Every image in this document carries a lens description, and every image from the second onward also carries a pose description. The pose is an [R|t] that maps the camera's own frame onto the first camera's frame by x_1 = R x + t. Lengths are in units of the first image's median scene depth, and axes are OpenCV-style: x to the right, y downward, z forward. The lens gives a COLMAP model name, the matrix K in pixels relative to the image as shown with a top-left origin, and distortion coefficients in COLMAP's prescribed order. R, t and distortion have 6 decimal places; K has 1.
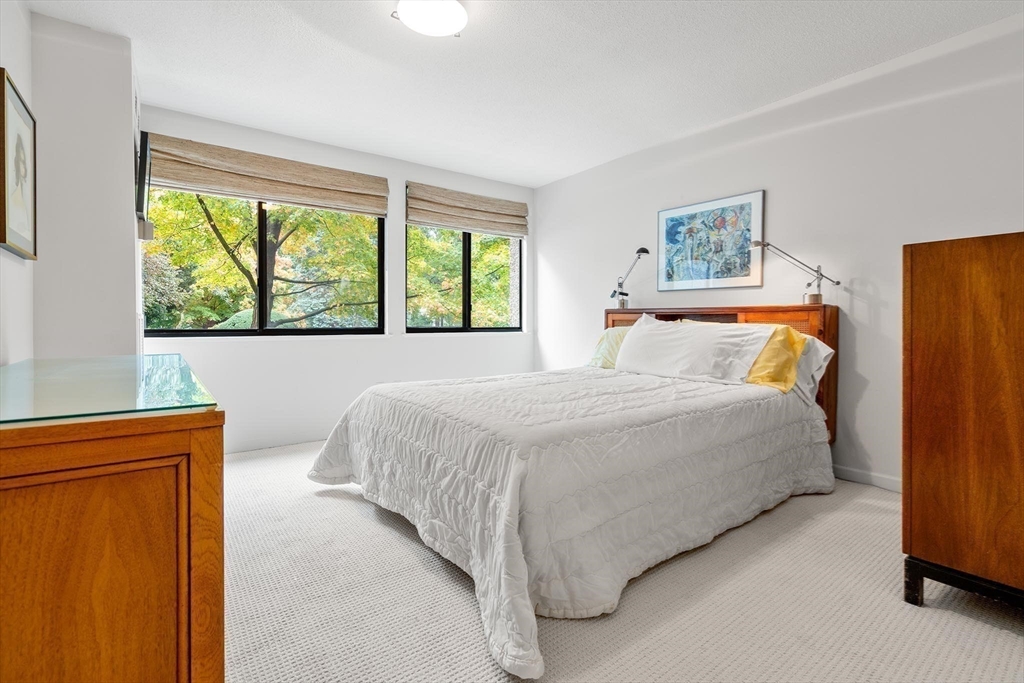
lens RADIAL K [[474.4, 0, 507.7], [0, 474.4, 335.3], [0, 0, 1]] dist [-0.002882, -0.000370]
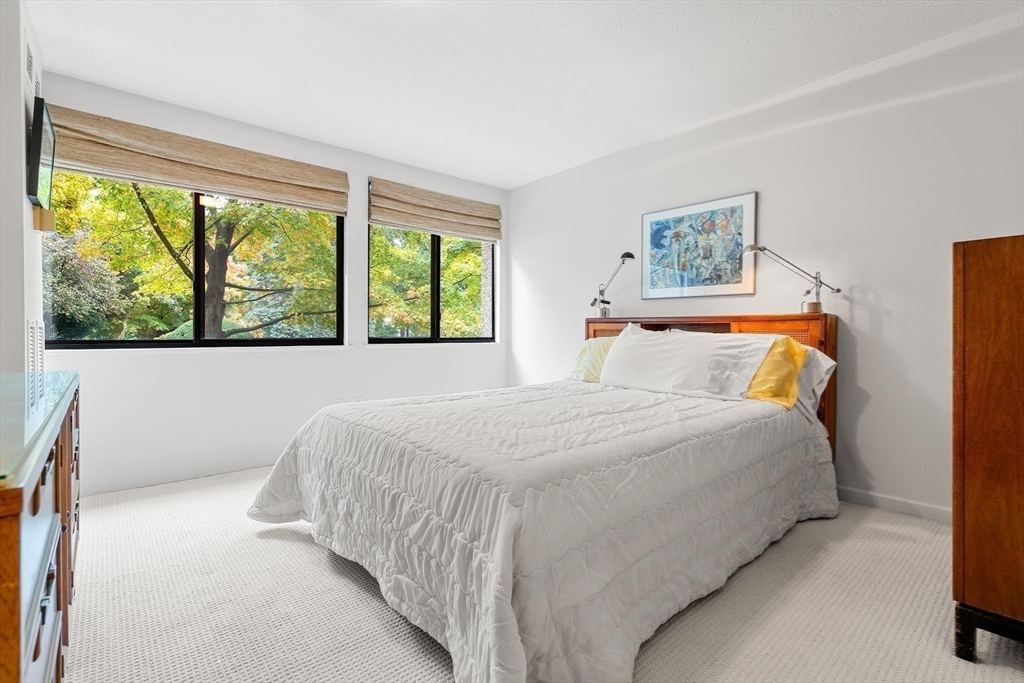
lens RADIAL K [[468.9, 0, 512.0], [0, 468.9, 338.8], [0, 0, 1]] dist [-0.002934, 0.000716]
pose [[0.996565, -0.000002, 0.082811, -0.022444], [0.001139, 0.999906, -0.013679, -0.002825], [-0.082803, 0.013726, 0.996471, 0.130443]]
